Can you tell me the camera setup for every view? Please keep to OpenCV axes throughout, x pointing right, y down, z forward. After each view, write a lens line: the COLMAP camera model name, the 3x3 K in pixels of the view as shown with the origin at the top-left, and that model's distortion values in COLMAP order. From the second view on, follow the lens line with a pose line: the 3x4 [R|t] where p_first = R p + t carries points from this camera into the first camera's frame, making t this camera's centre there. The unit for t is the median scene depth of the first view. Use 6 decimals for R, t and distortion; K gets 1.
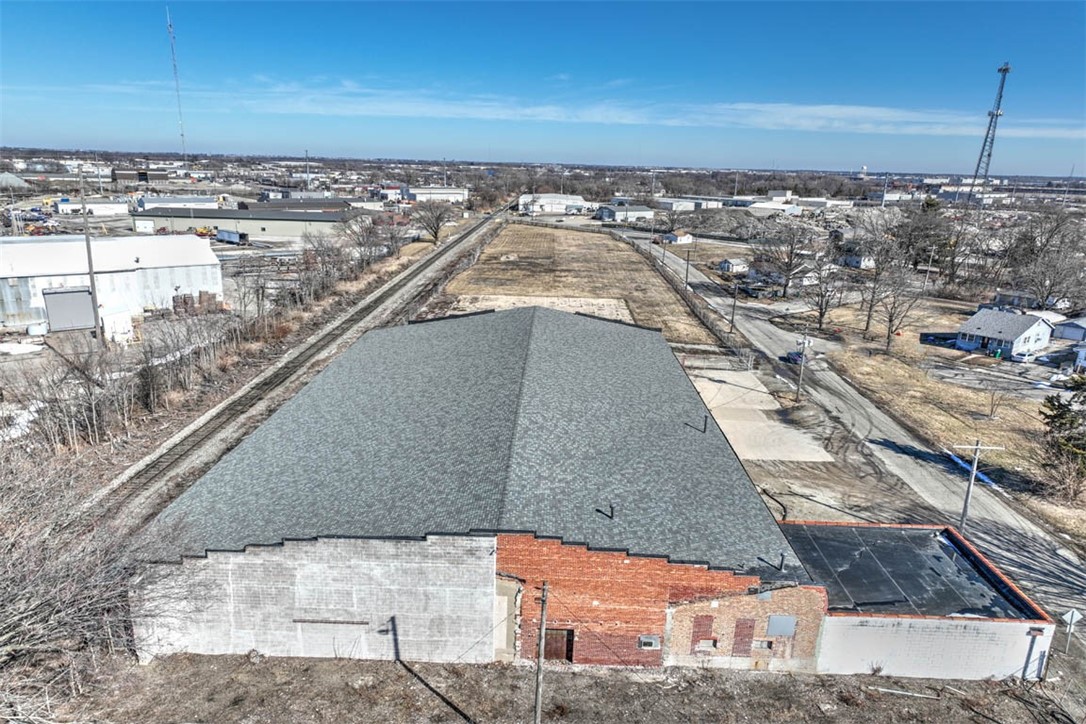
lens RADIAL K [[767.5, 0, 544.6], [0, 767.5, 365.2], [0, 0, 1]] dist [0.006488, 0.019622]
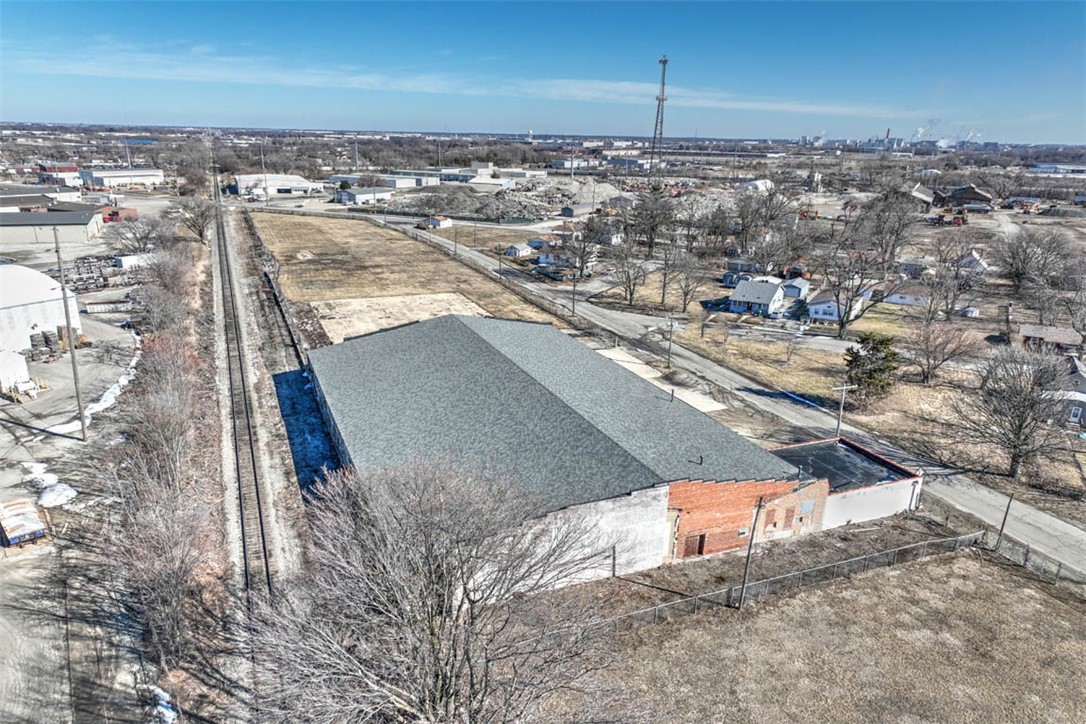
lens RADIAL K [[767.5, 0, 543.9], [0, 767.5, 360.9], [0, 0, 1]] dist [0.006488, 0.019622]
pose [[0.919627, -0.120801, 0.373756, -0.433006], [0.106349, 0.992569, 0.059134, -0.078491], [-0.378122, -0.014633, 0.925640, -0.191804]]
